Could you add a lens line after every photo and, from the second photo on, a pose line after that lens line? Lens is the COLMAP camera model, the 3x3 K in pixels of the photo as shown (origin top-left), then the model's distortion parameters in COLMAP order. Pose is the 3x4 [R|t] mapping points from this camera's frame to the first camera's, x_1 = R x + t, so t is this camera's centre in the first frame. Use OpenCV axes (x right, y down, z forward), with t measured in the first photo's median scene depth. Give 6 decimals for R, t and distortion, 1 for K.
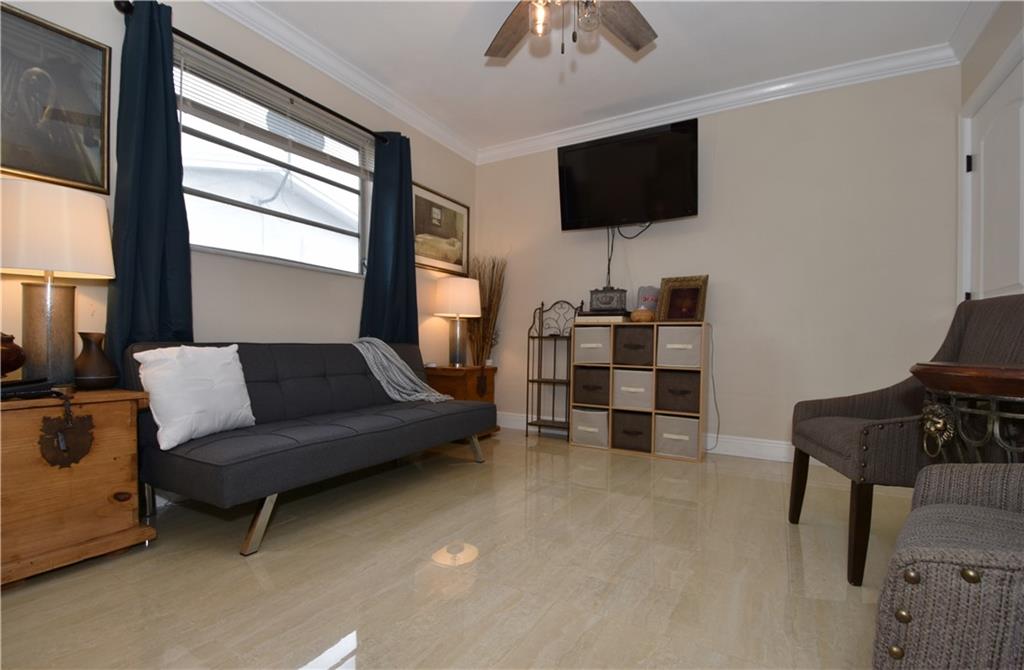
lens RADIAL K [[453.8, 0, 513.2], [0, 453.8, 352.5], [0, 0, 1]] dist [0.014398, -0.024495]
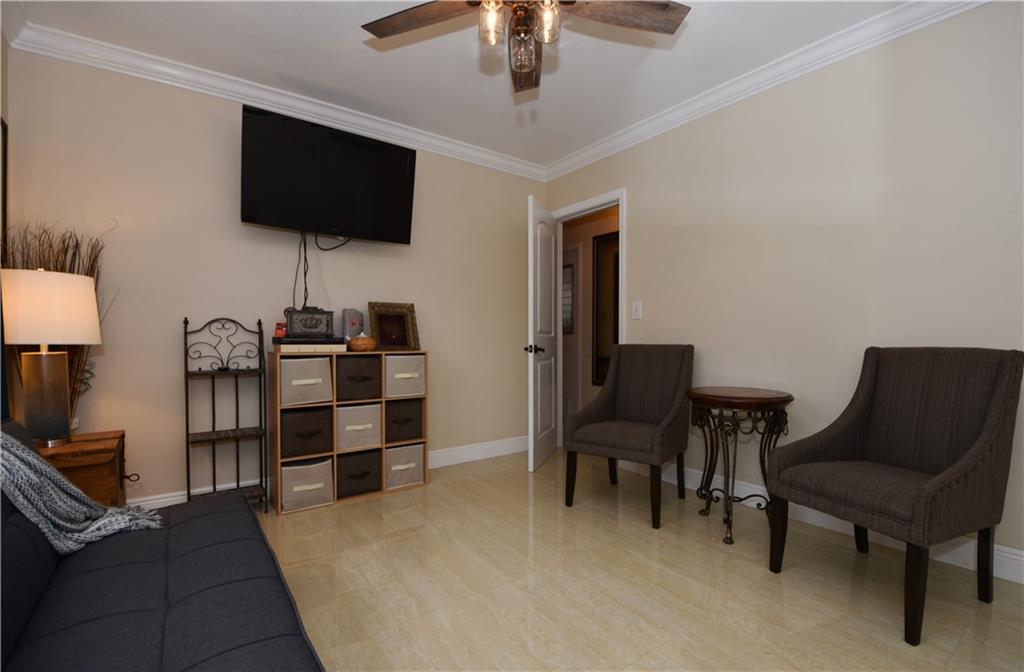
lens RADIAL K [[453.8, 0, 513.2], [0, 453.8, 353.5], [0, 0, 1]] dist [0.014398, -0.024495]
pose [[0.401737, -0.045319, 0.914633, -0.415486], [0.028476, 0.998910, 0.036987, -0.084961], [-0.915312, 0.011186, 0.402590, 0.360396]]
